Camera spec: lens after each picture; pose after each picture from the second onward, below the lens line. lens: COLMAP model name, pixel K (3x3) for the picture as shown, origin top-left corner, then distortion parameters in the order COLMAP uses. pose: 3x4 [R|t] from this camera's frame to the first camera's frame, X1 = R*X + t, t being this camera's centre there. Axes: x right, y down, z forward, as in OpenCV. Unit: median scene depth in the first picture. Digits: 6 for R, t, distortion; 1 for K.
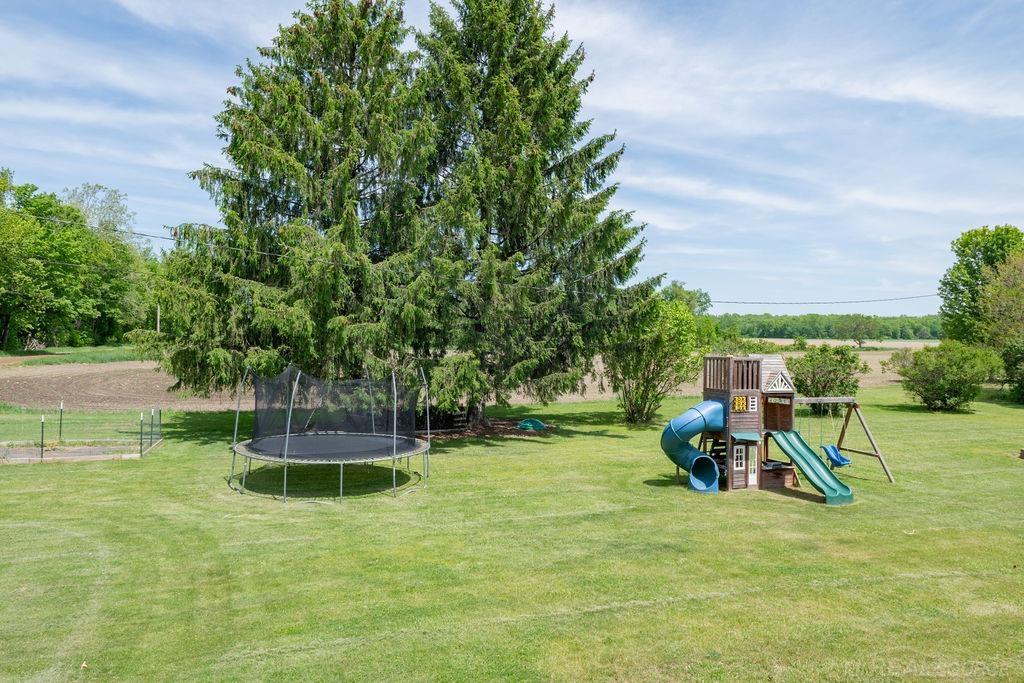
lens RADIAL K [[709.7, 0, 512.0], [0, 709.7, 341.5], [0, 0, 1]] dist [0.003348, -0.000769]
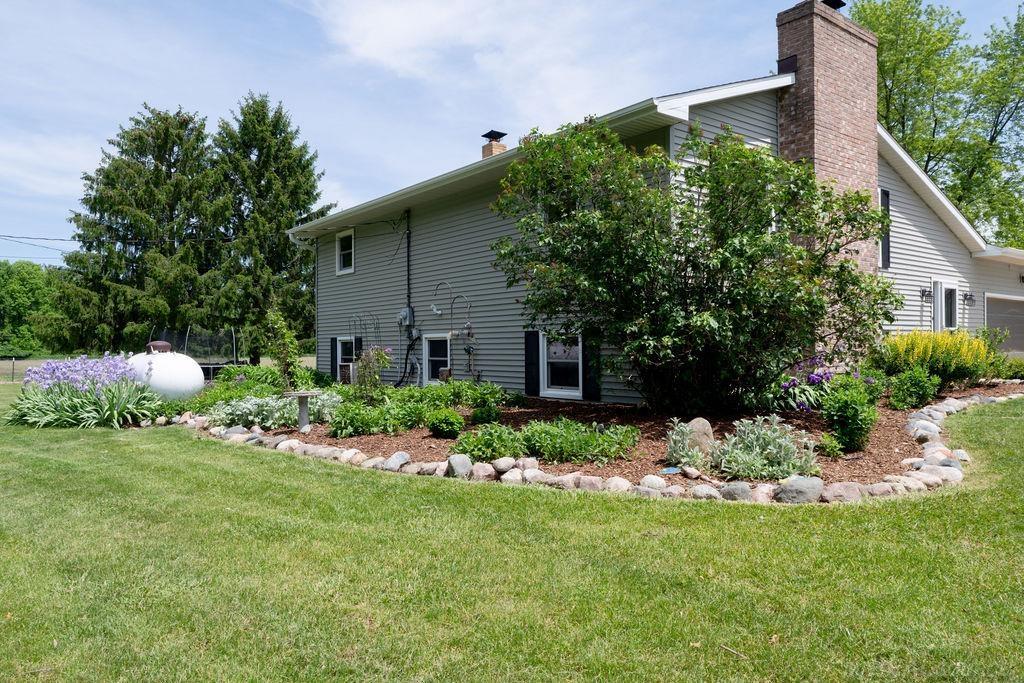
lens RADIAL K [[709.7, 0, 512.0], [0, 709.7, 341.5], [0, 0, 1]] dist [0.003348, -0.000769]
pose [[0.929651, -0.014049, 0.368173, -0.109439], [0.024450, 0.999422, -0.023601, 0.101002], [-0.367629, 0.030943, 0.929458, -0.817089]]
